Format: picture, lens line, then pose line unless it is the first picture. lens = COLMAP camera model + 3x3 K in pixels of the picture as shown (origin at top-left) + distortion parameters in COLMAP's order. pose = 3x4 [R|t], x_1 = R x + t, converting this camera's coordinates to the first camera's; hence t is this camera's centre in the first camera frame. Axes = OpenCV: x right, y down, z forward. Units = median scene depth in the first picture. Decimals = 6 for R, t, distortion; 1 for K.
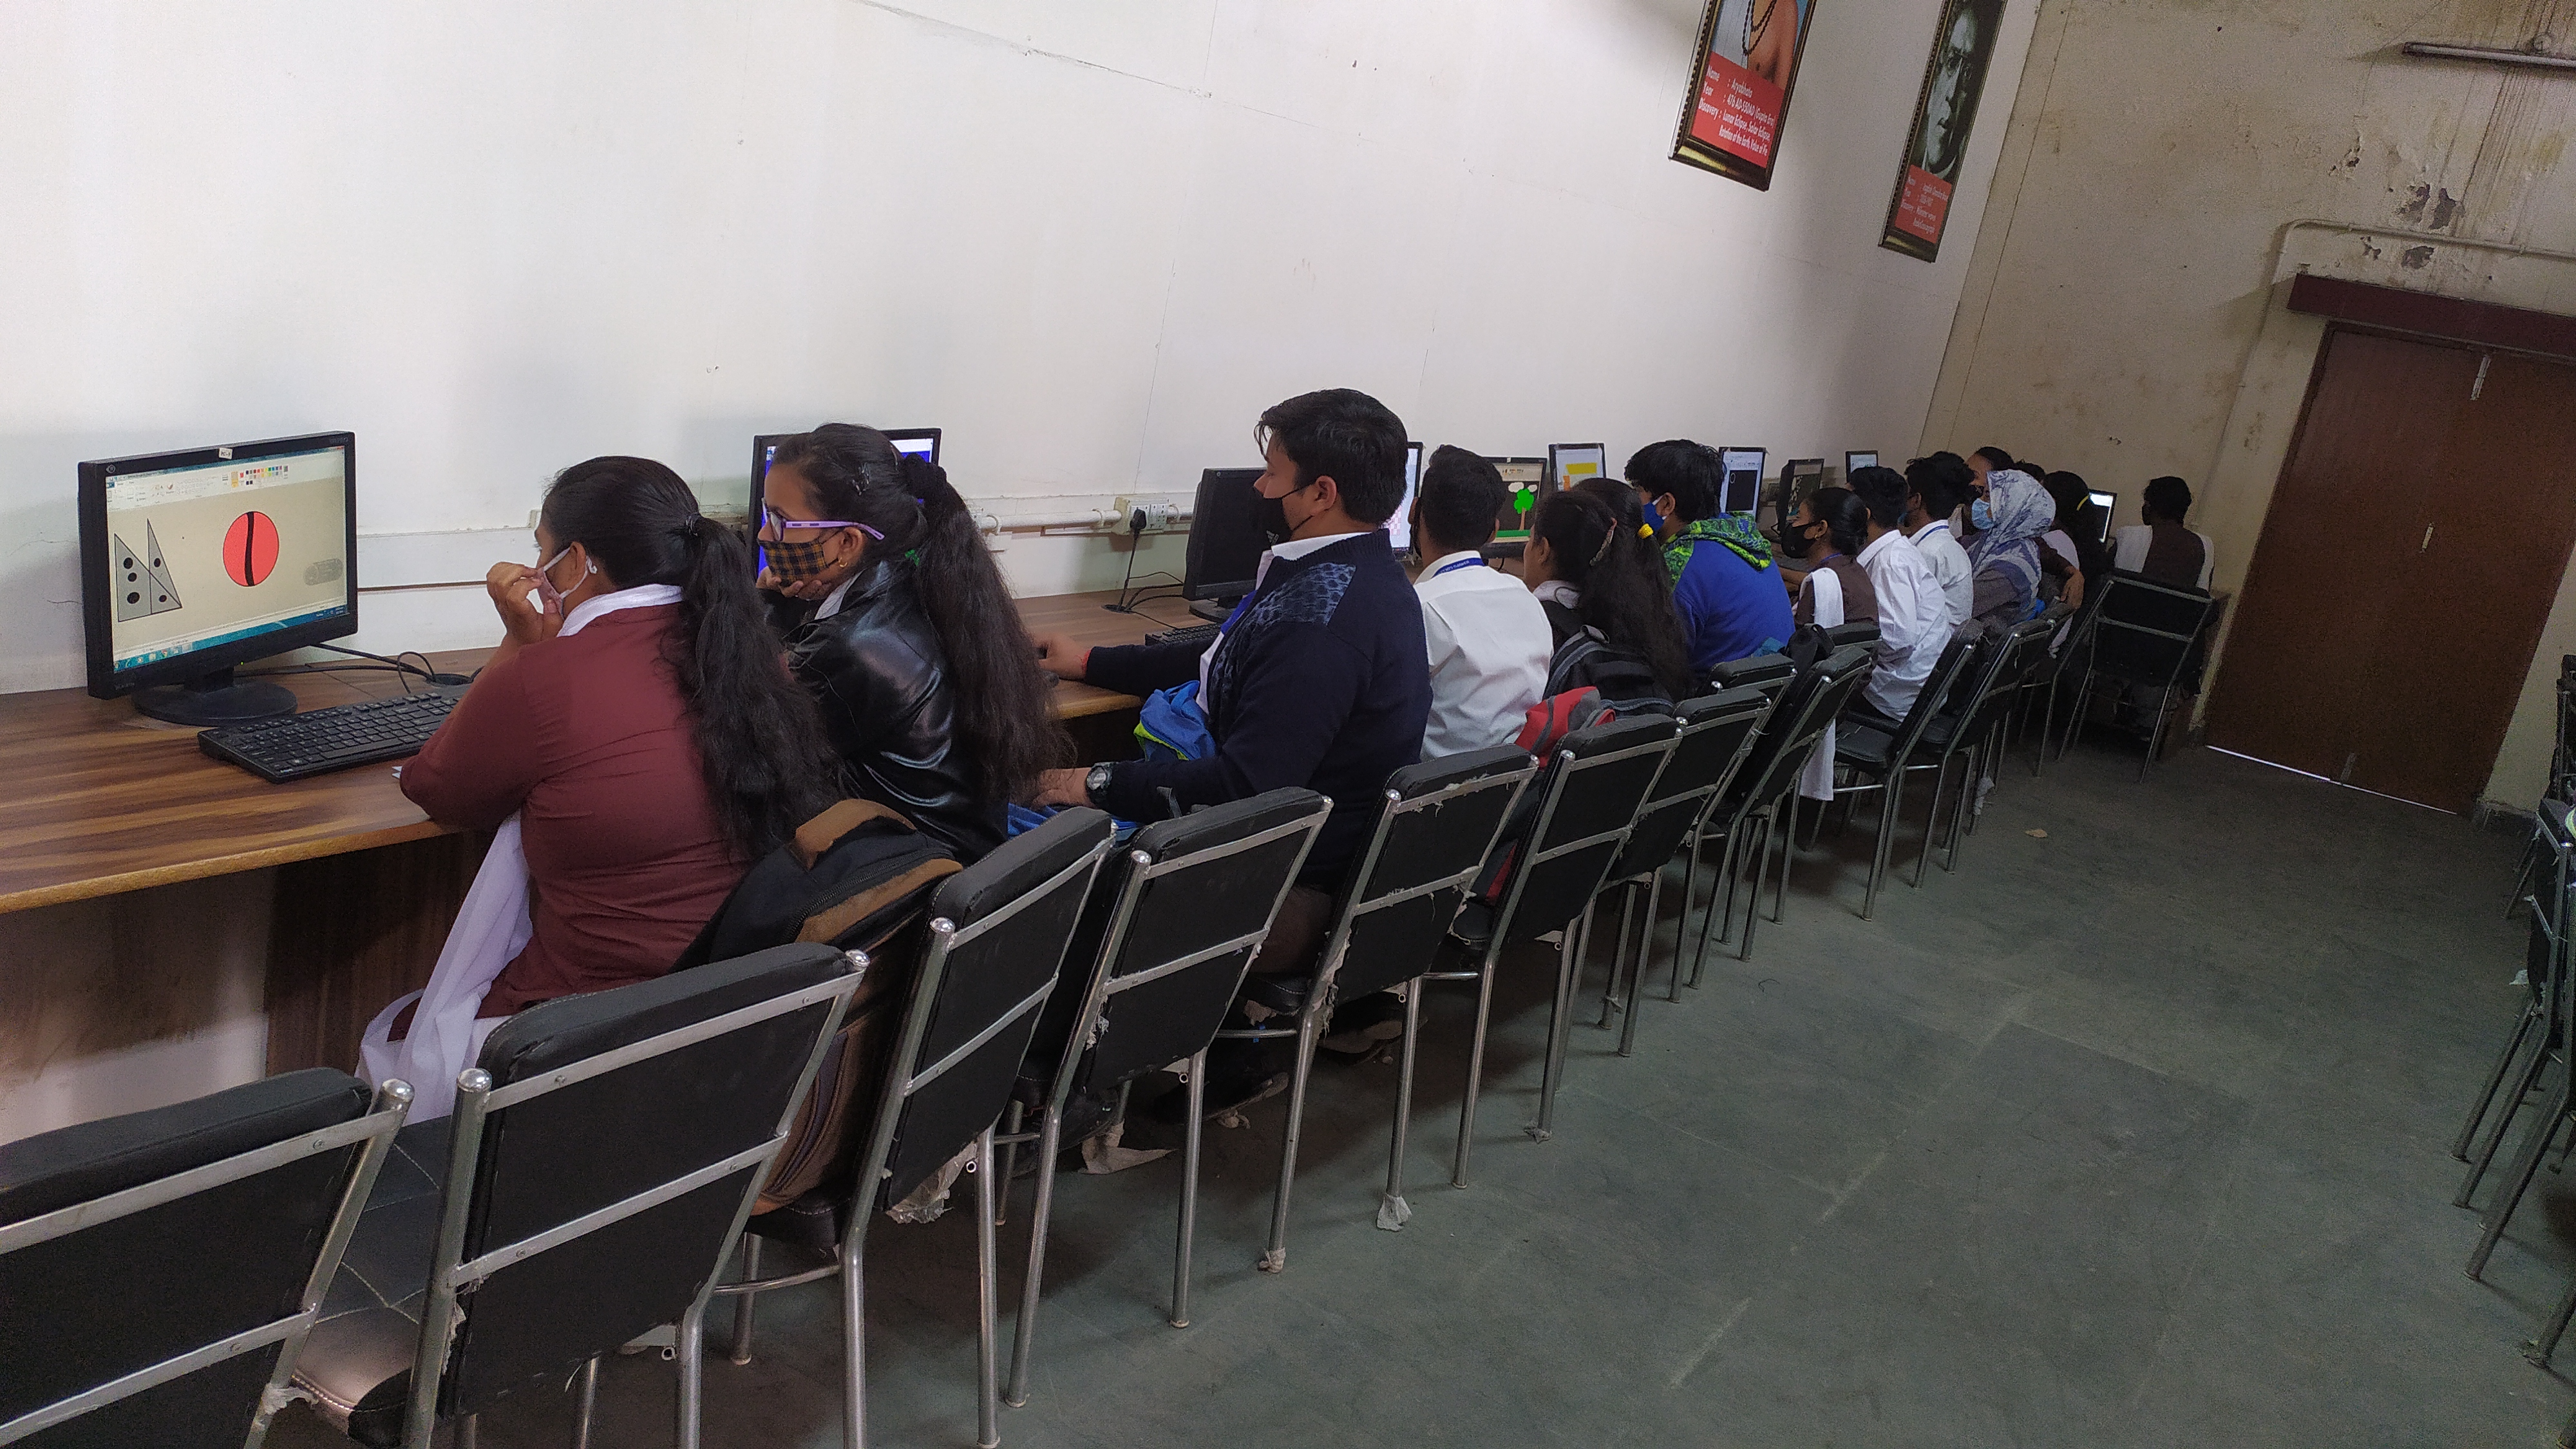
lens RADIAL K [[1930.1, 0, 1281.2], [0, 1930.1, 743.6], [0, 0, 1]] dist [0.054407, -0.049972]
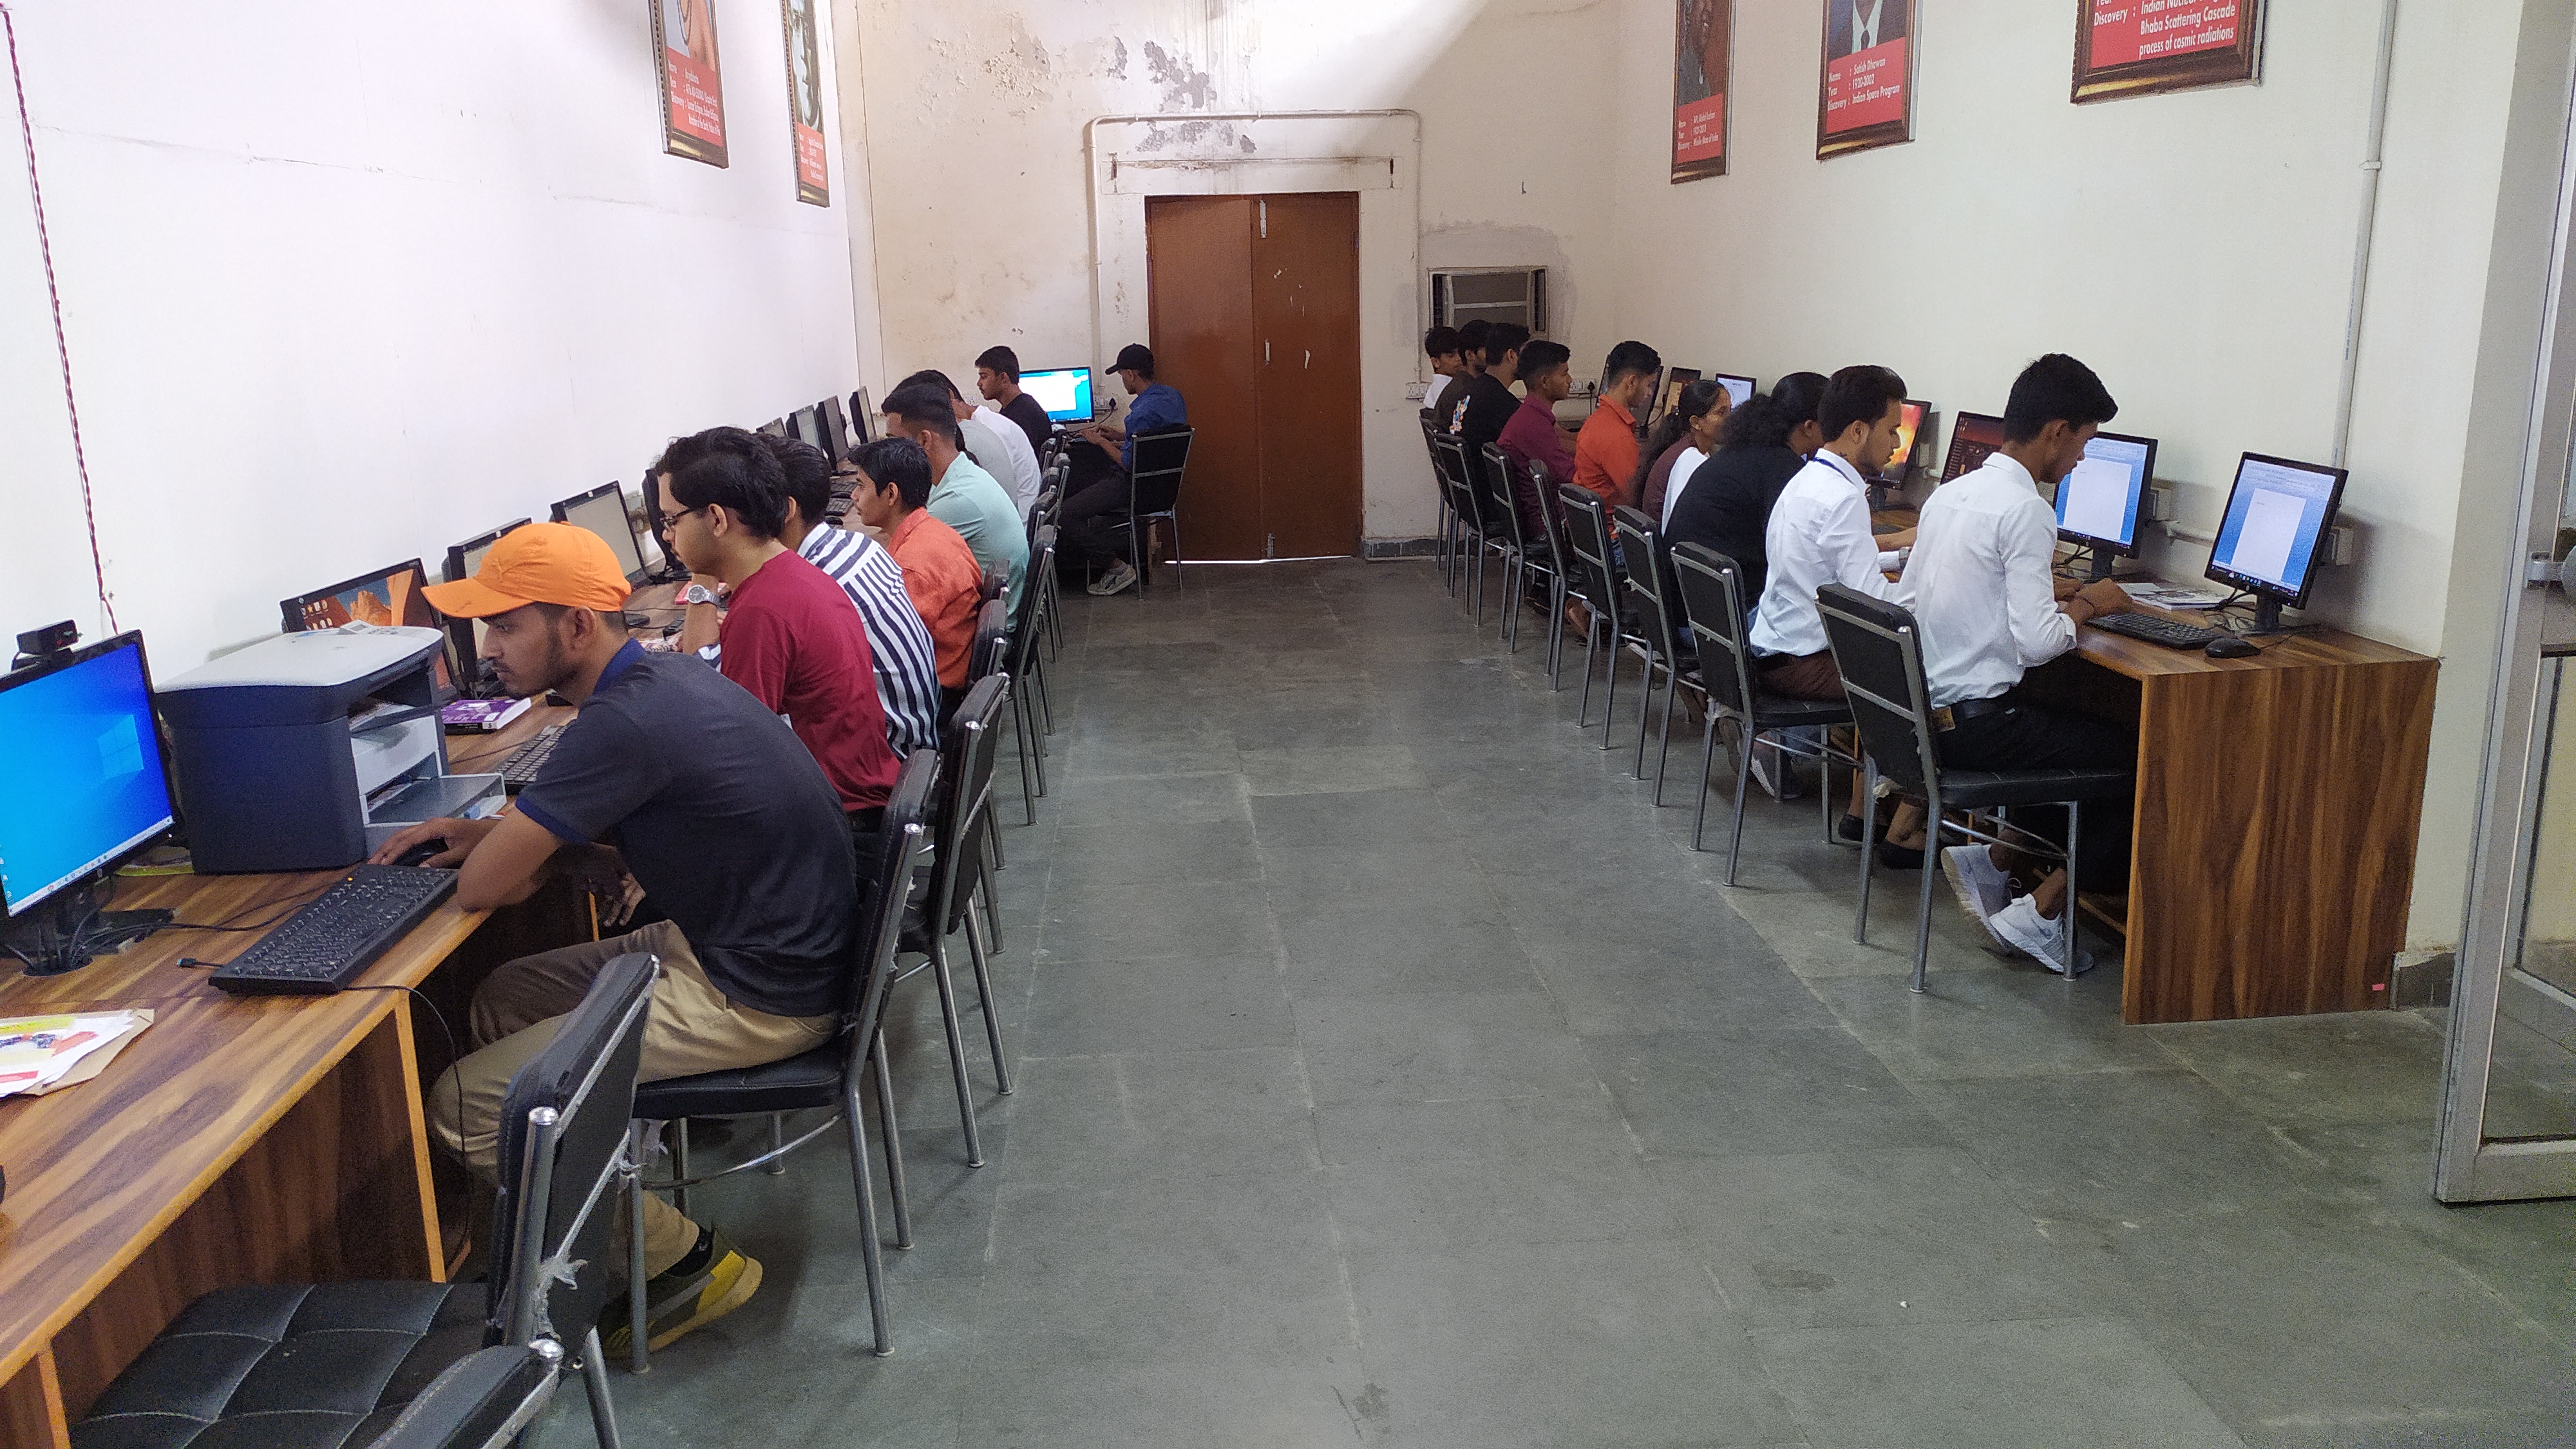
lens RADIAL K [[1930.1, 0, 1281.8], [0, 1930.1, 725.8], [0, 0, 1]] dist [0.054407, -0.049972]
pose [[0.782586, -0.324984, 0.530985, -0.177194], [0.314884, 0.942414, 0.112707, -0.020950], [-0.537036, 0.078996, 0.839852, -0.032753]]
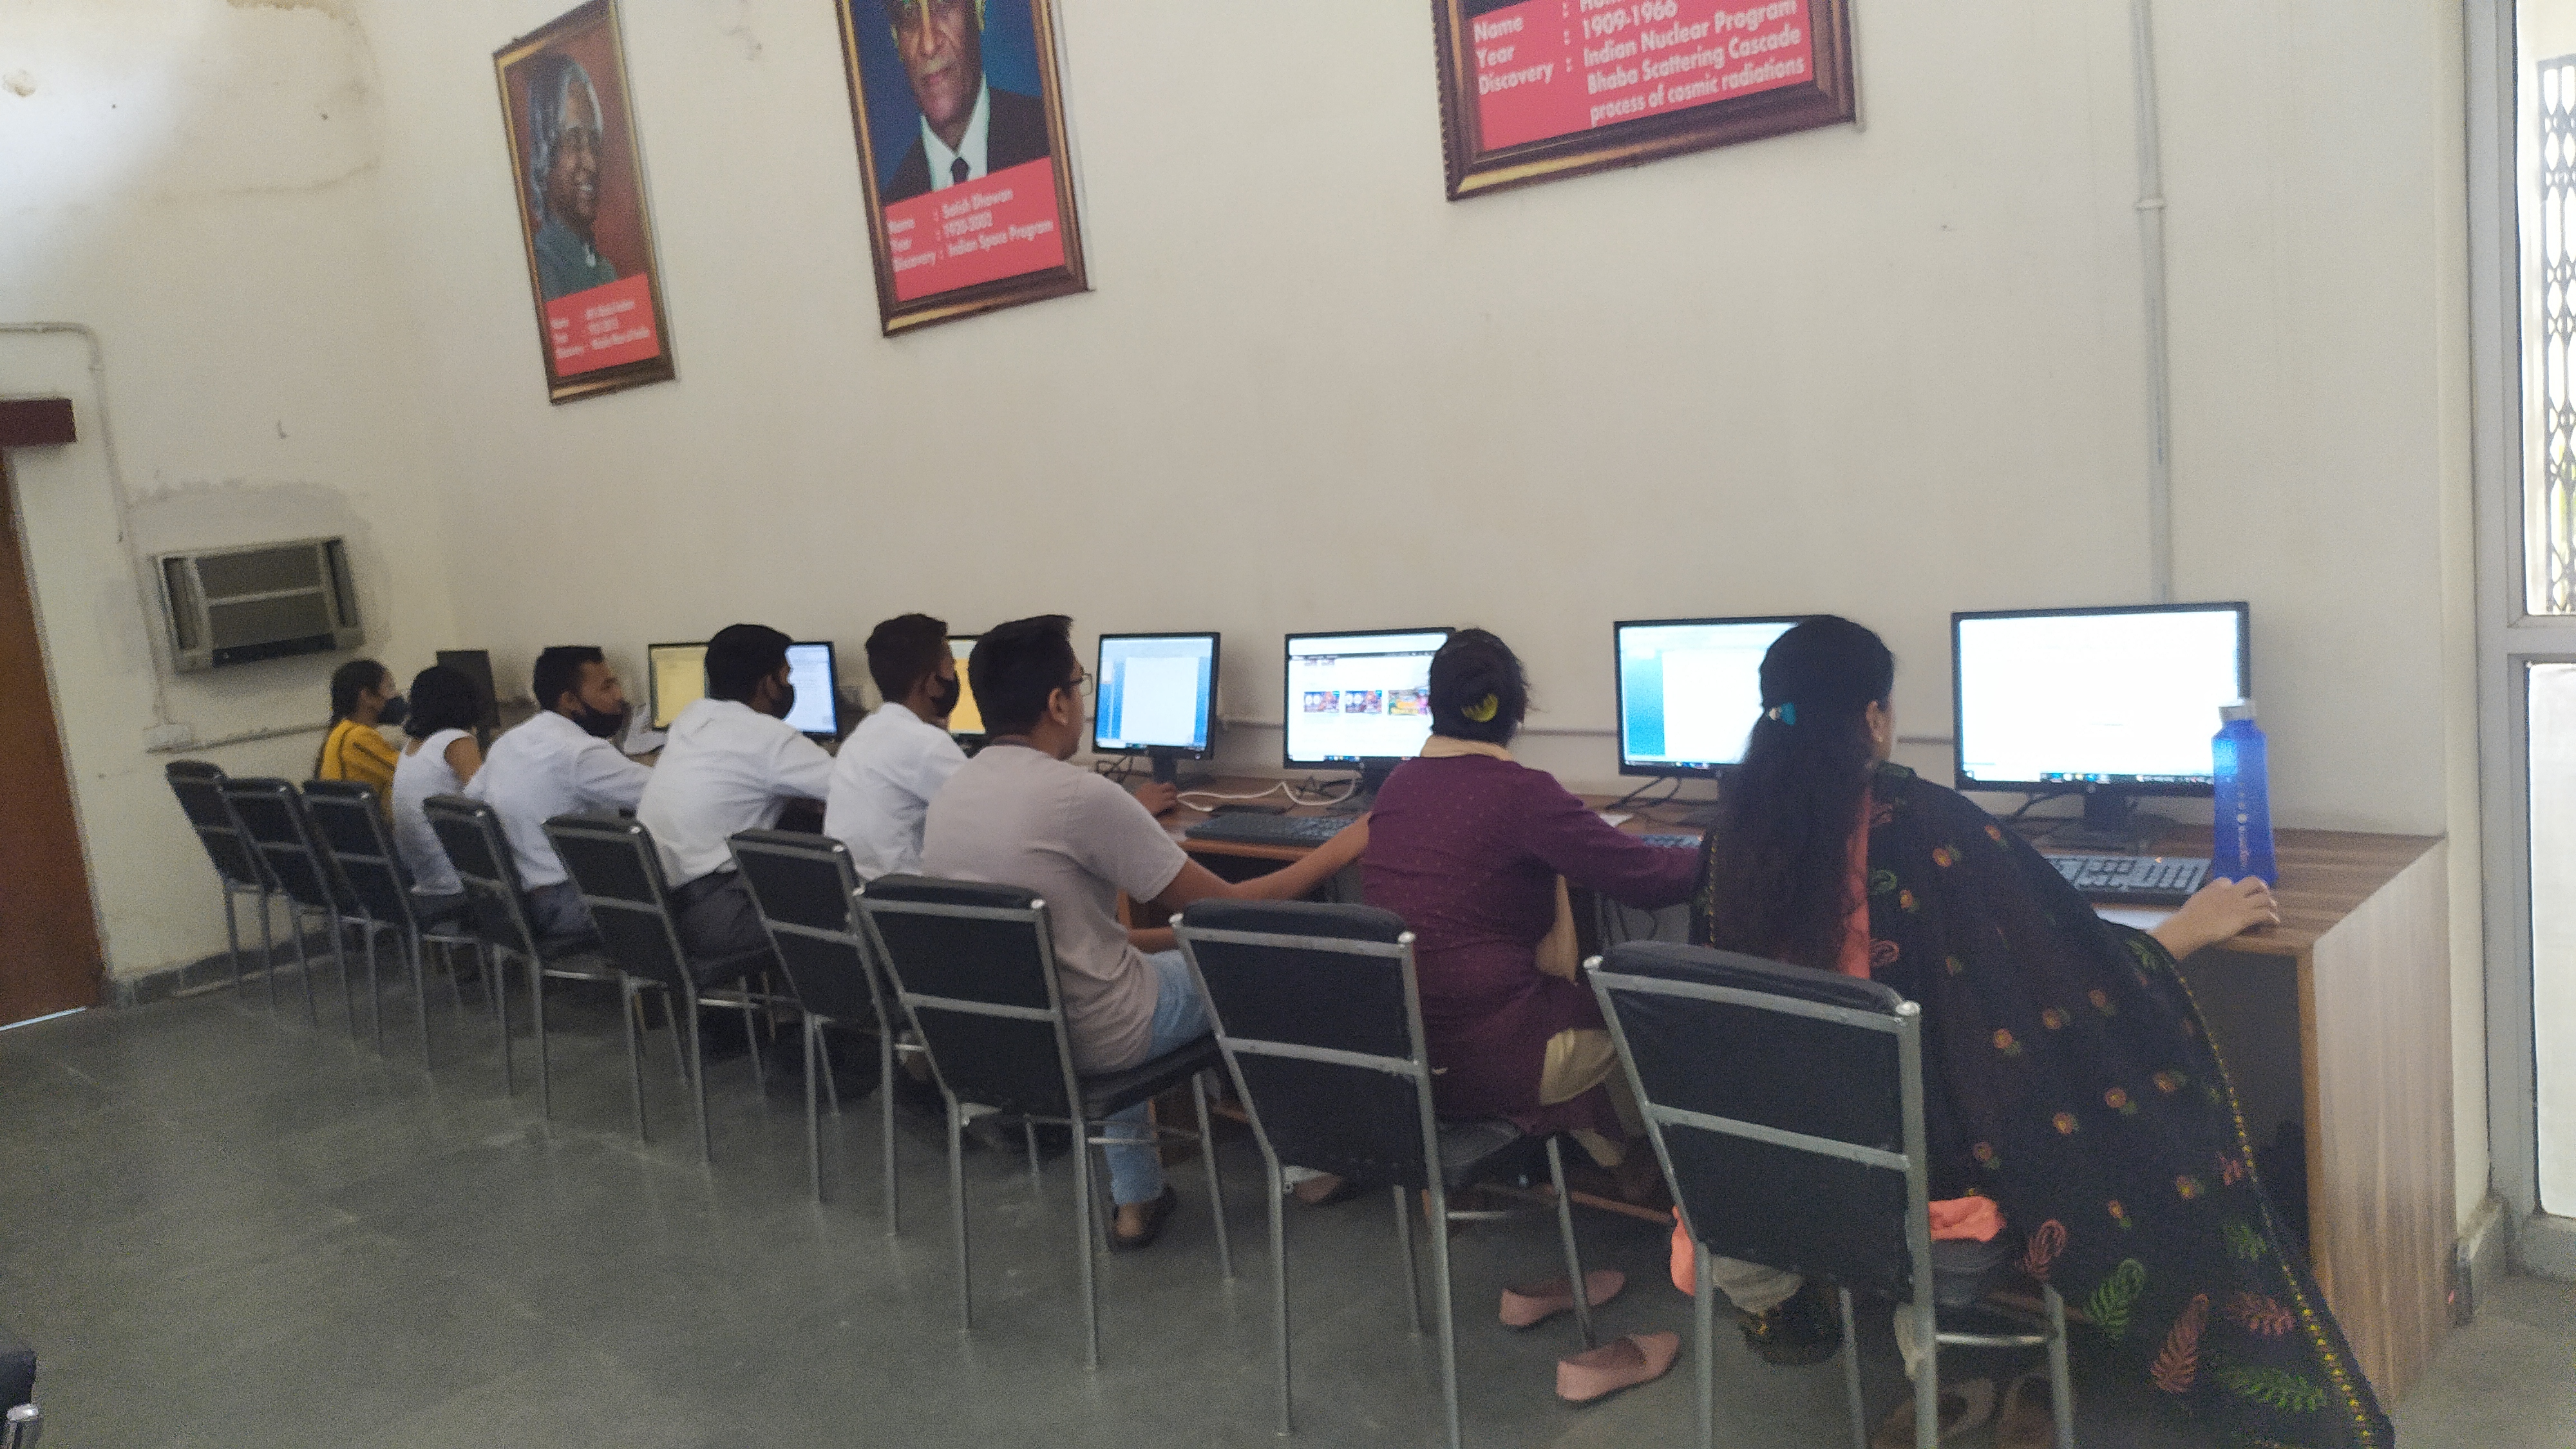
lens RADIAL K [[1930.1, 0, 1285.6], [0, 1930.1, 714.3], [0, 0, 1]] dist [0.054407, -0.049972]
pose [[0.176157, -0.325329, 0.929048, -0.023500], [0.391341, 0.889161, 0.237159, -0.088864], [-0.903228, 0.321797, 0.283946, 0.368265]]
